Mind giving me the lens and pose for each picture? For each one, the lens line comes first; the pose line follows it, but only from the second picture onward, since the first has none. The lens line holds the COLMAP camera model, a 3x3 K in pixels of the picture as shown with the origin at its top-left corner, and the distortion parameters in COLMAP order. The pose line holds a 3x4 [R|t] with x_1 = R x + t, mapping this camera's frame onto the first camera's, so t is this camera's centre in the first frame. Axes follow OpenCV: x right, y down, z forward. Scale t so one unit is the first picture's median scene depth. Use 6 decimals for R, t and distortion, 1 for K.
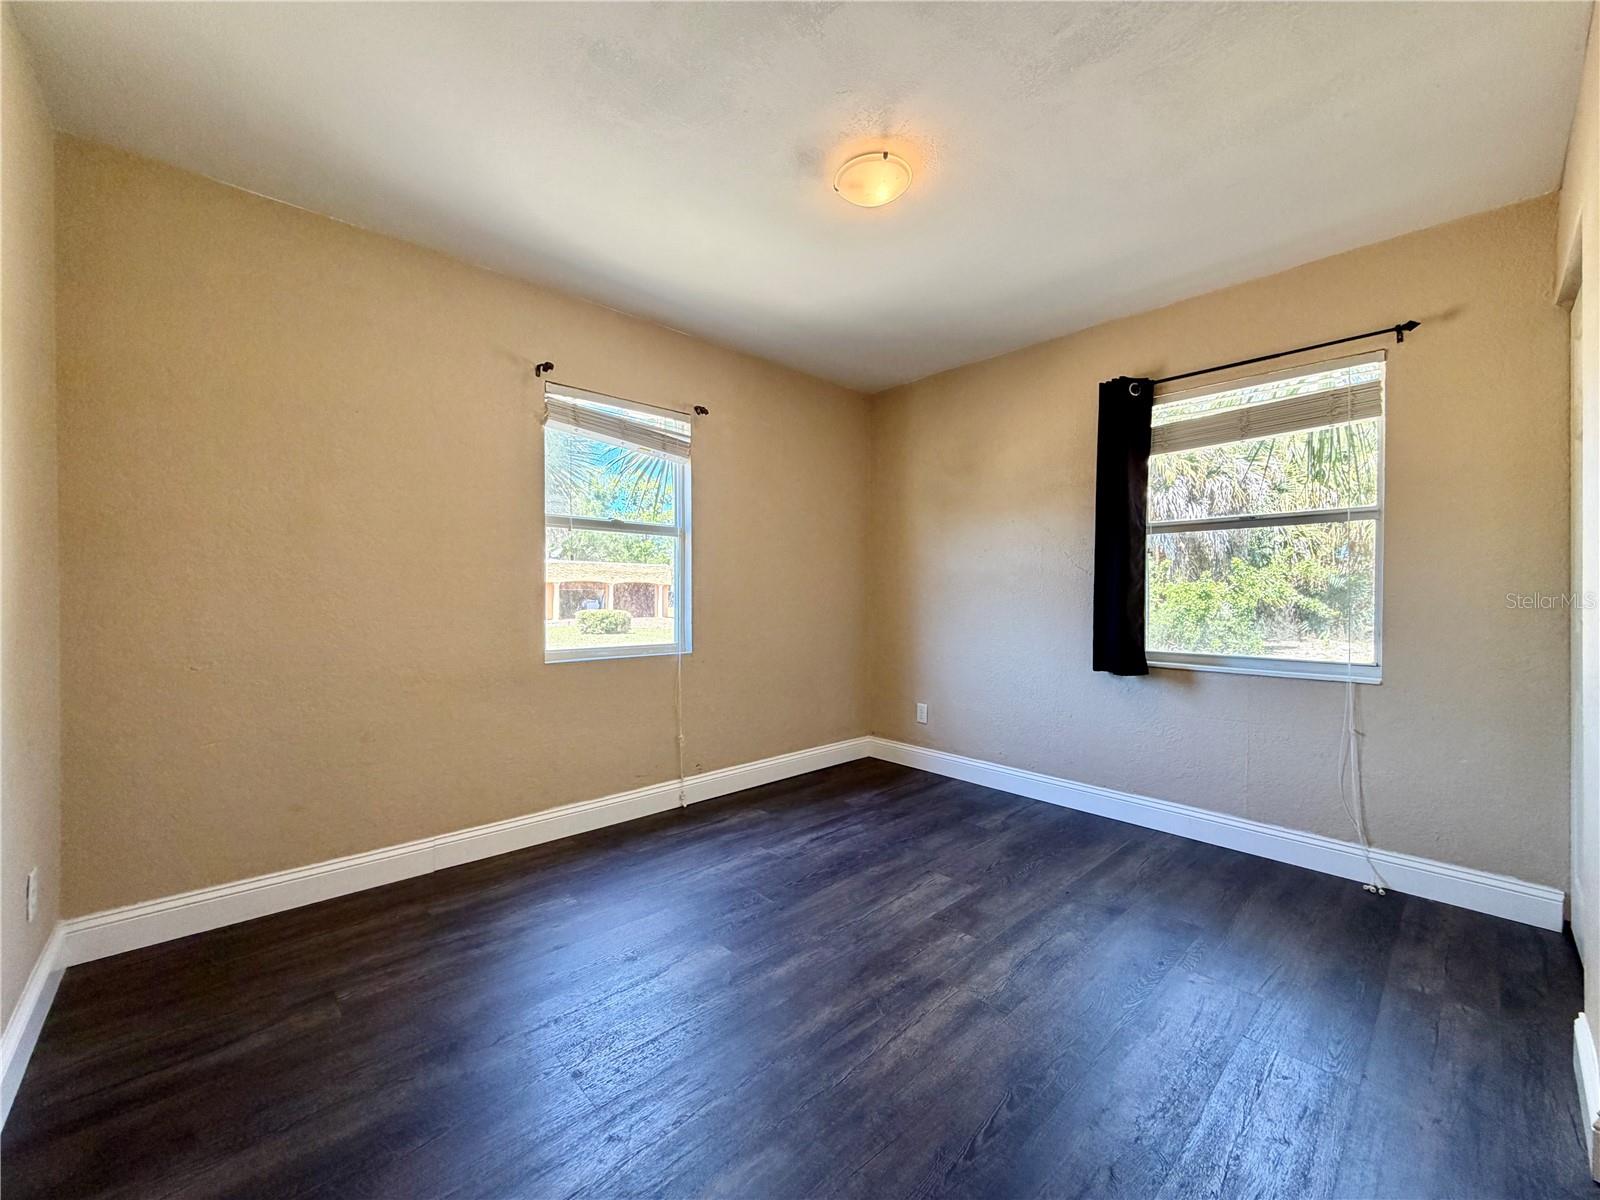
lens RADIAL K [[638.7, 0, 797.4], [0, 638.7, 603.7], [0, 0, 1]] dist [0.000817, -0.000417]
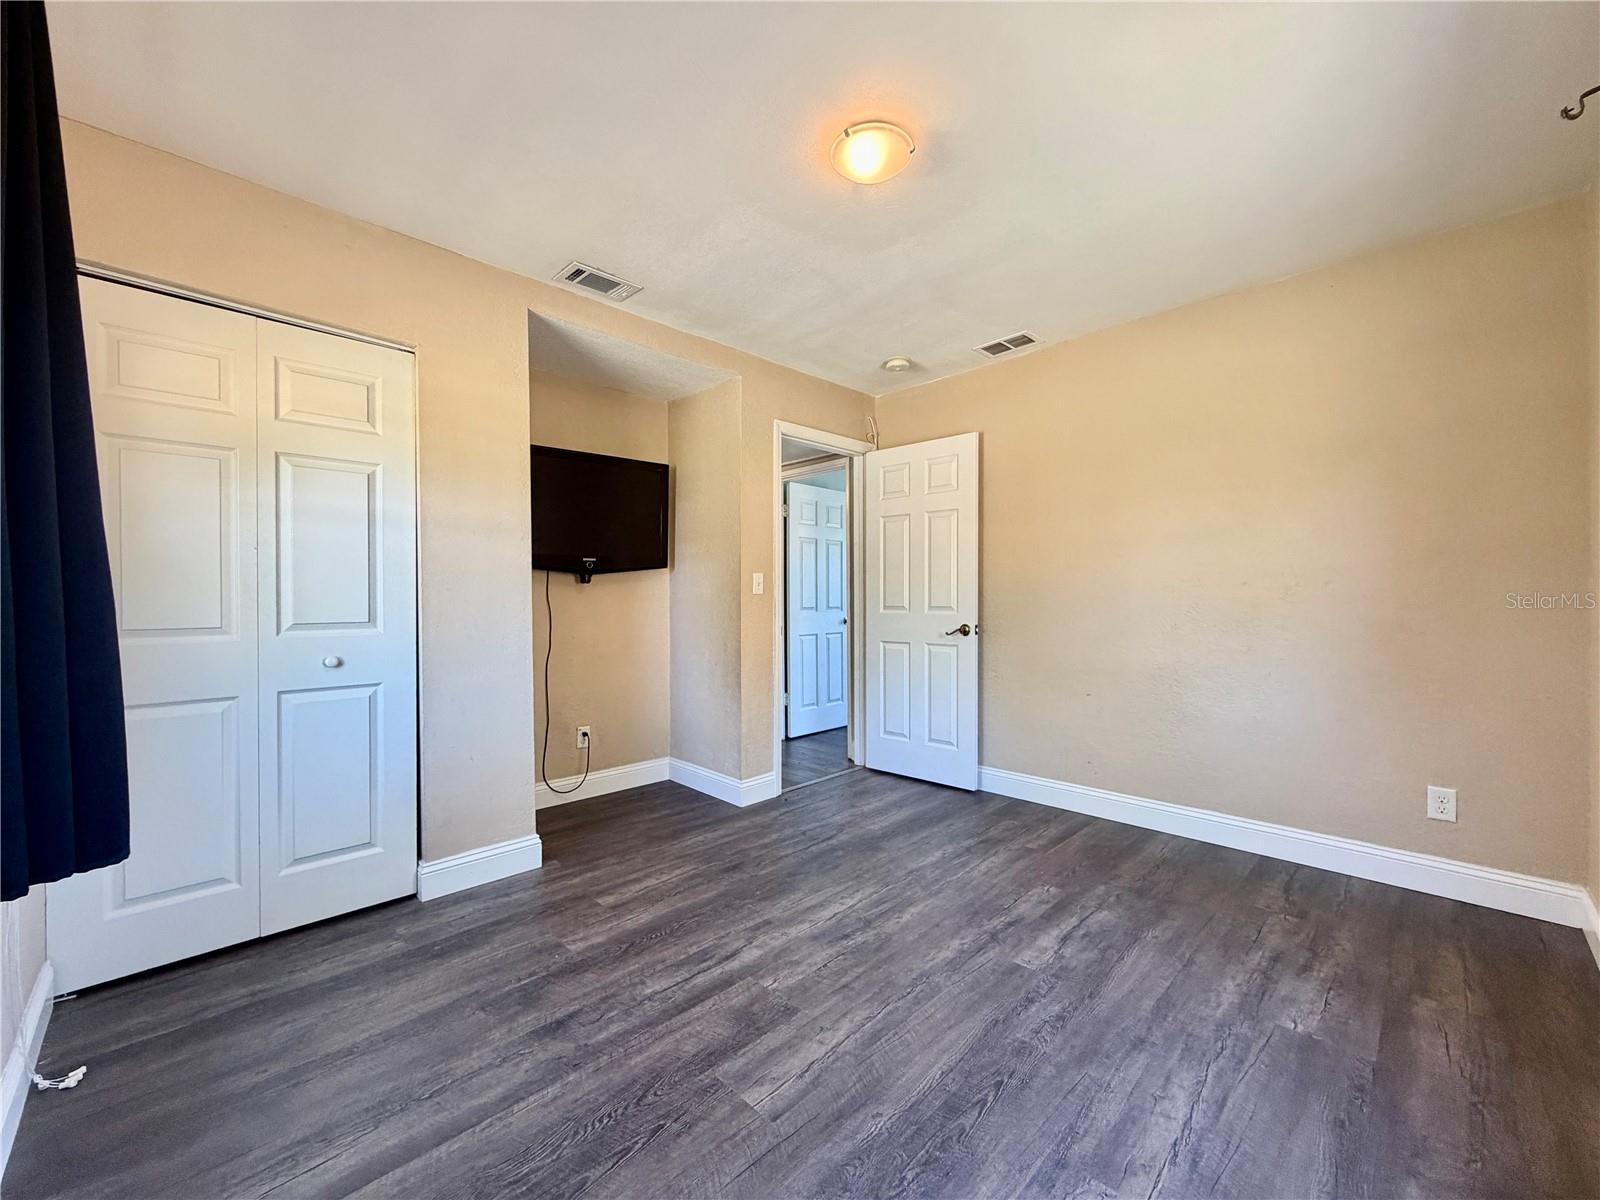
lens RADIAL K [[638.7, 0, 797.4], [0, 638.7, 603.7], [0, 0, 1]] dist [0.000817, -0.000417]
pose [[-0.999632, 0.003237, -0.026924, 0.228920], [0.002618, 0.999732, 0.022980, -0.029532], [0.026991, 0.022901, -0.999373, 1.749407]]
